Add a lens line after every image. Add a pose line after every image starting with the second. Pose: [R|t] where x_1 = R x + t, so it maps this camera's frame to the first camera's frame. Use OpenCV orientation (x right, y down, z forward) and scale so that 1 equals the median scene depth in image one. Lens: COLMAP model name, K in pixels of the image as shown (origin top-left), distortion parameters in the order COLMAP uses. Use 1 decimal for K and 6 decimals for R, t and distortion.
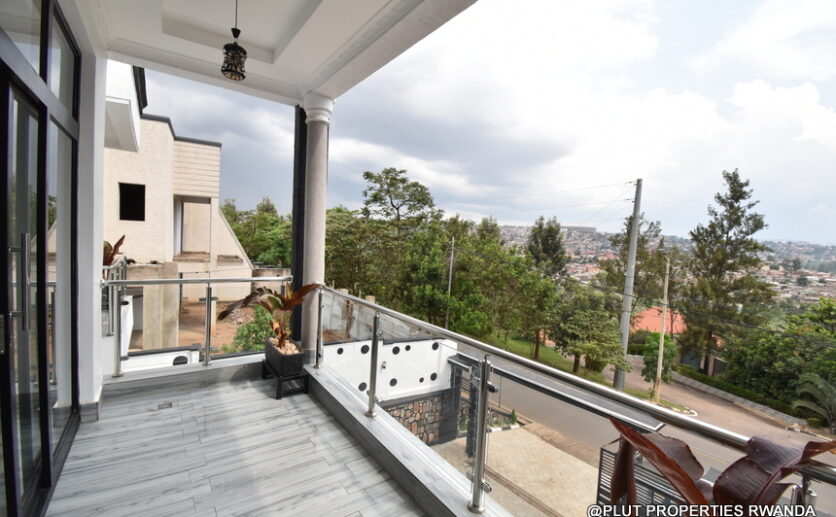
lens RADIAL K [[368.0, 0, 418.0], [0, 368.0, 258.5], [0, 0, 1]] dist [0.011421, -0.016847]
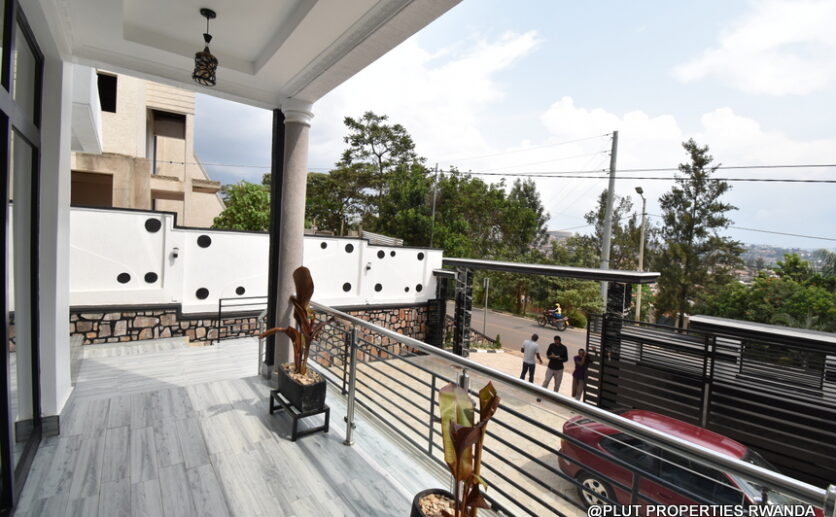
lens RADIAL K [[365.8, 0, 419.1], [0, 365.8, 254.2], [0, 0, 1]] dist [0.015208, -0.012016]
pose [[0.998356, -0.013801, 0.055634, -0.006838], [0.015122, 0.999612, -0.023391, 0.161188], [-0.055290, 0.024193, 0.998177, 0.007890]]
